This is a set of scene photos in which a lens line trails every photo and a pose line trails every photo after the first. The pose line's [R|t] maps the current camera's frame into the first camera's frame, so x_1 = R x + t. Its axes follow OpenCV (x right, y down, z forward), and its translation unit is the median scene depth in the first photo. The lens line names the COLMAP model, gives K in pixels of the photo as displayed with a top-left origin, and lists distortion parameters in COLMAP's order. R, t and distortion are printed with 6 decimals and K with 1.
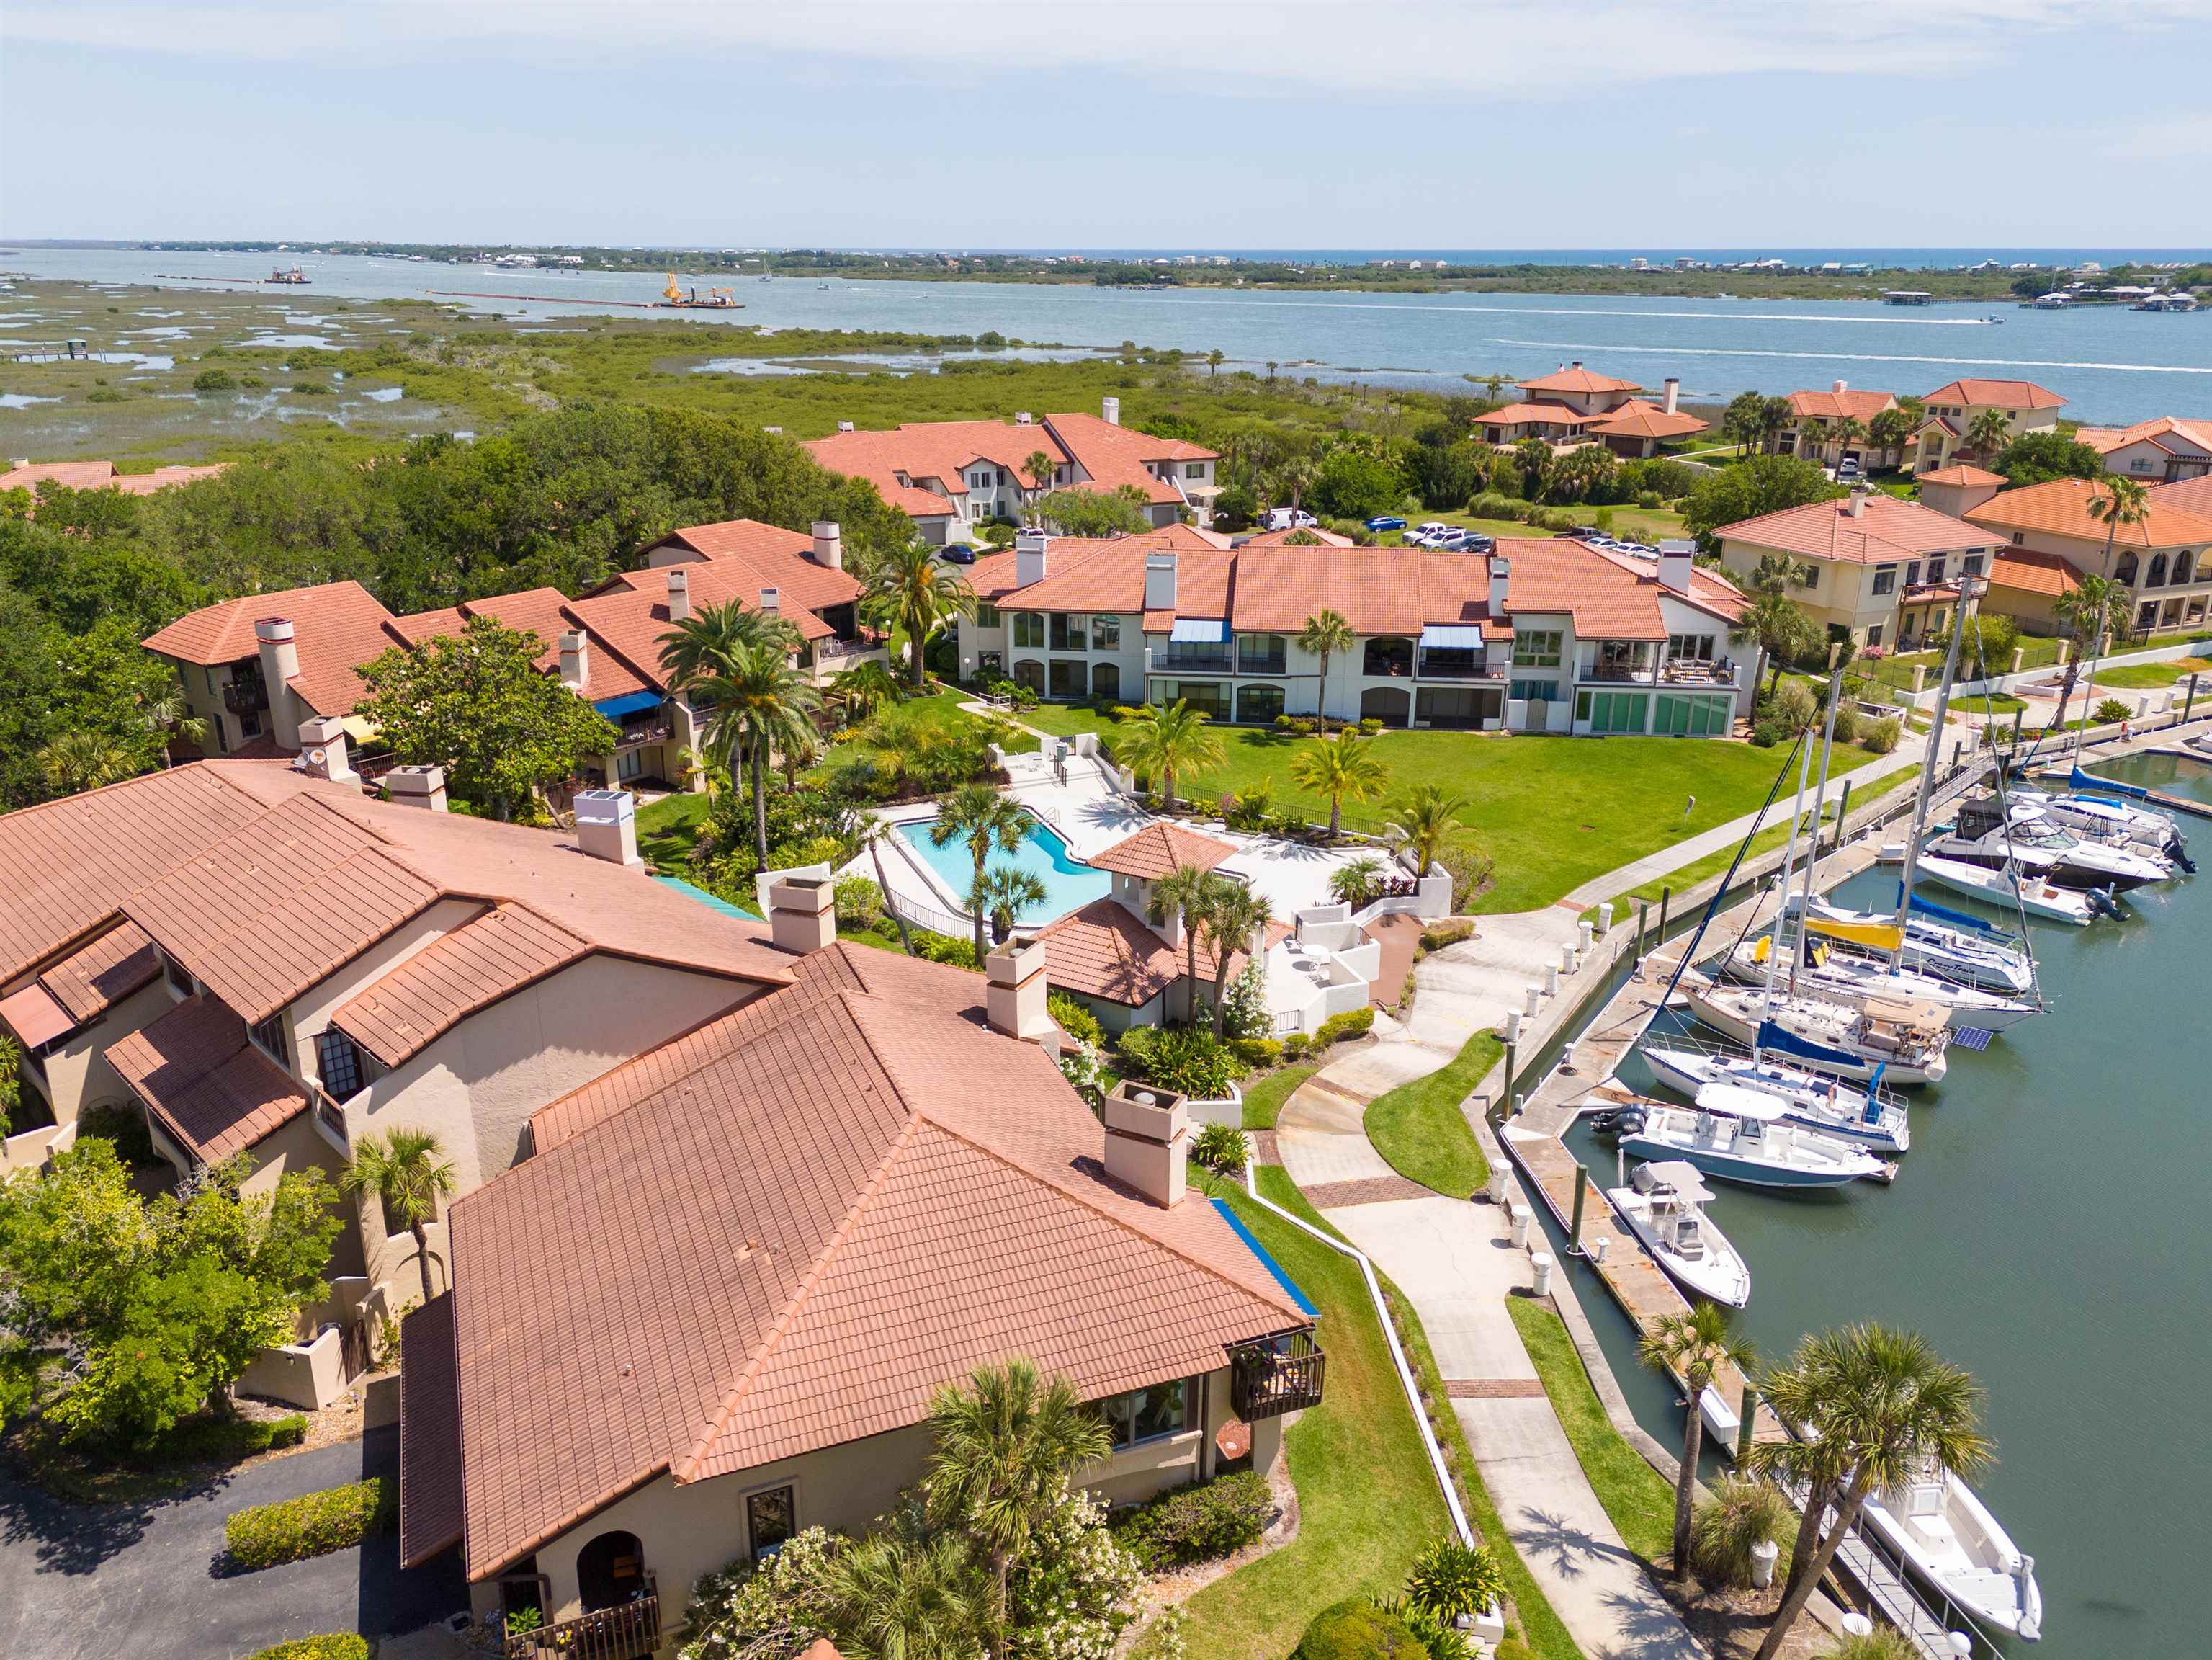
lens RADIAL K [[1653.7, 0, 1106.0], [0, 1653.7, 830.0], [0, 0, 1]] dist [0.077388, -0.089667]
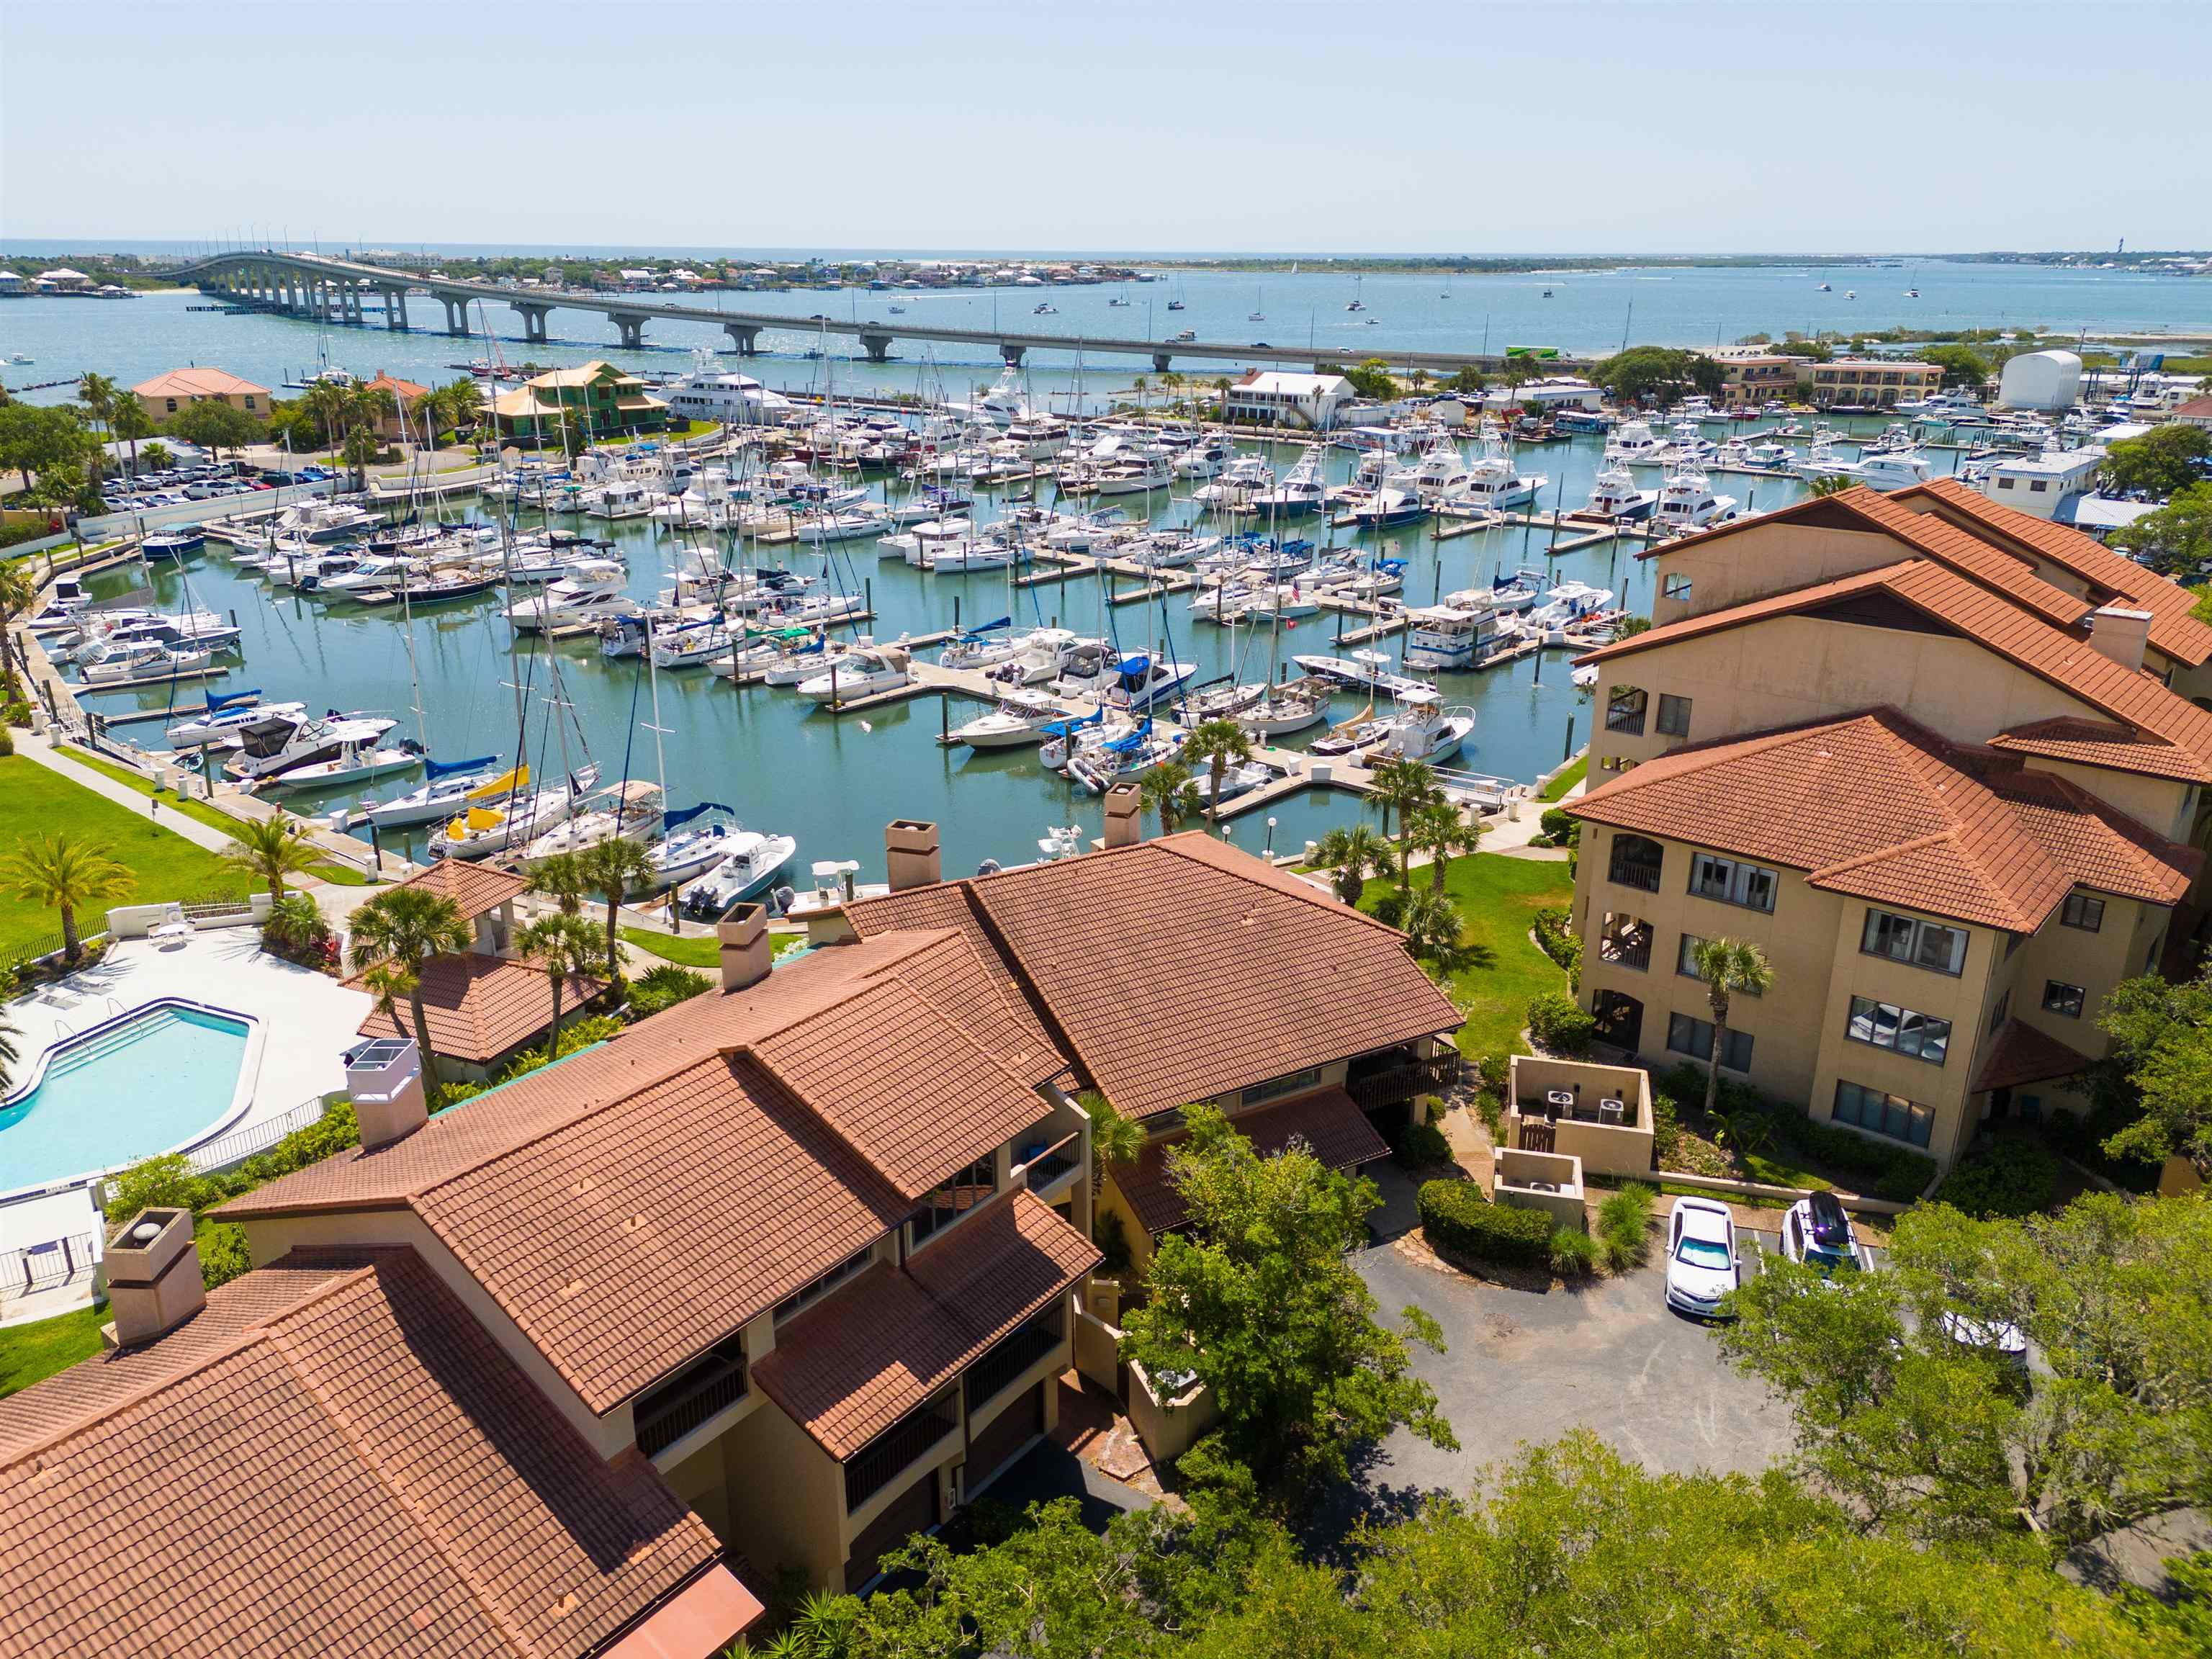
lens RADIAL K [[1639.4, 0, 1101.6], [0, 1639.4, 830.0], [0, 0, 1]] dist [0.074908, -0.088118]
pose [[-0.148715, -0.335924, 0.930075, -0.719677], [0.318220, 0.874248, 0.366642, -0.199060], [-0.936280, 0.350494, -0.023116, 0.498712]]
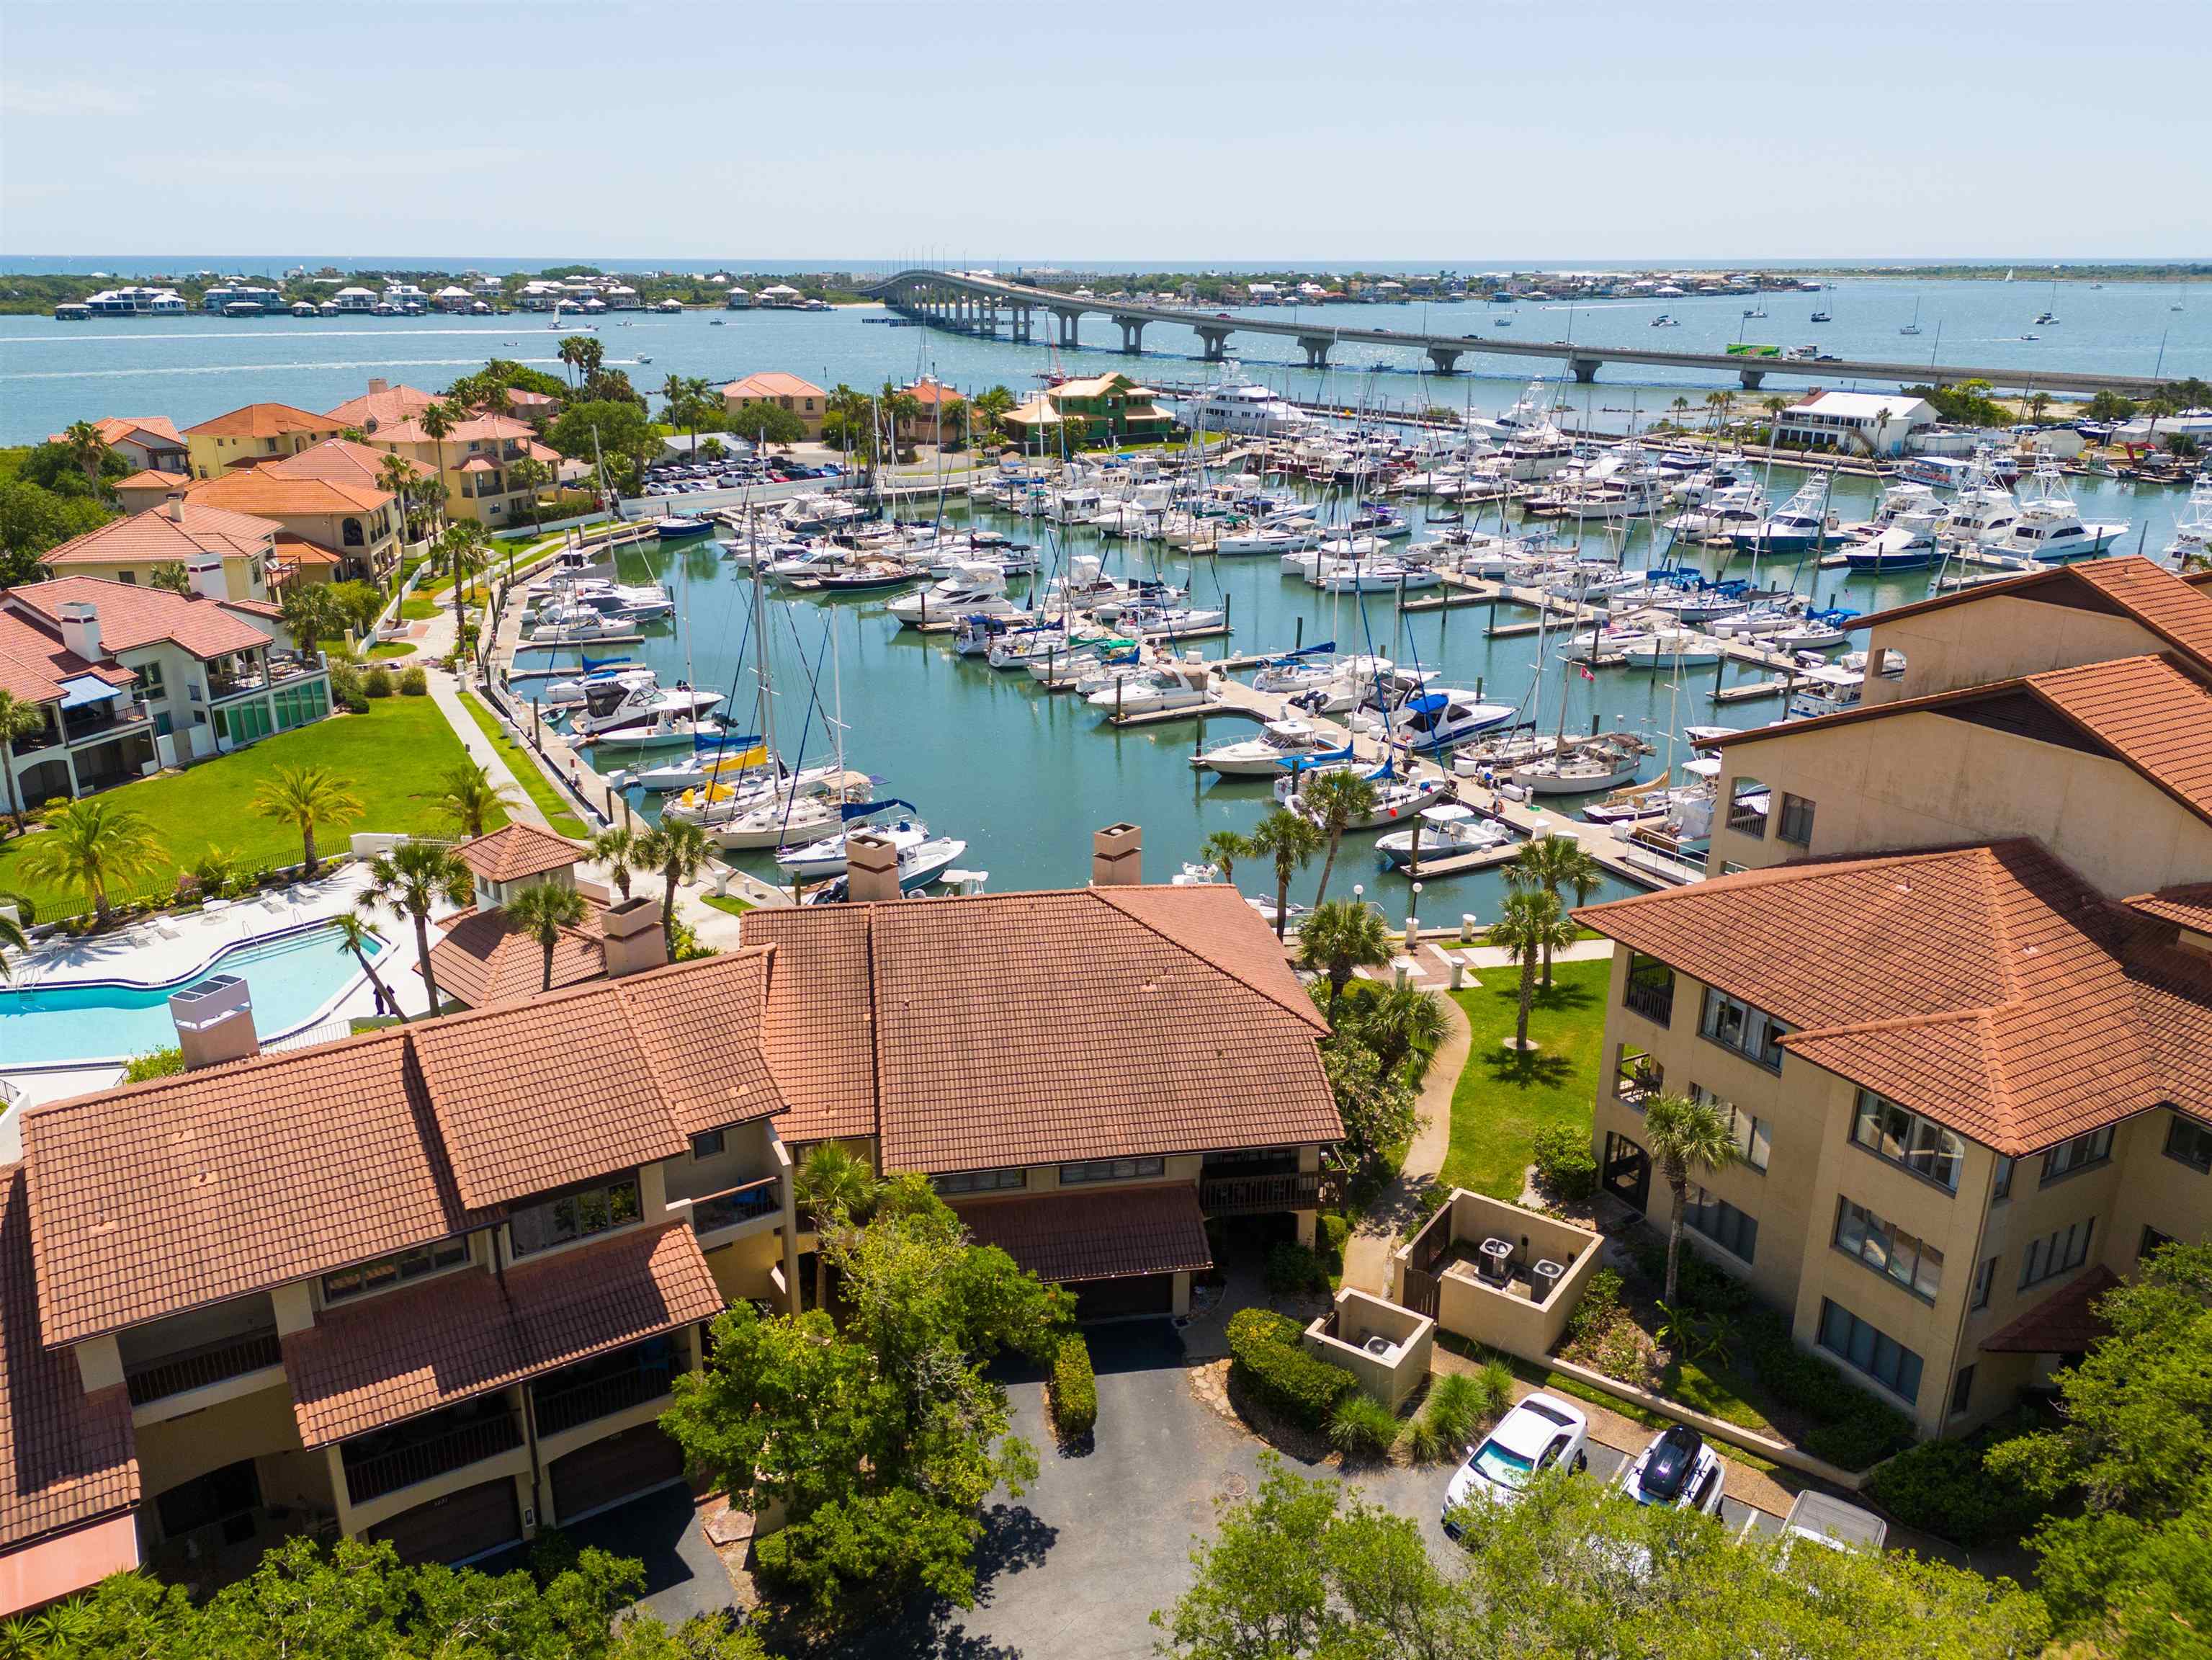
lens RADIAL K [[1639.6, 0, 1101.6], [0, 1639.6, 830.5], [0, 0, 1]] dist [0.074908, -0.088118]
pose [[0.227923, -0.325052, 0.917819, -0.667227], [0.321228, 0.914957, 0.244267, -0.108950], [-0.919165, 0.239155, 0.312955, 0.239548]]
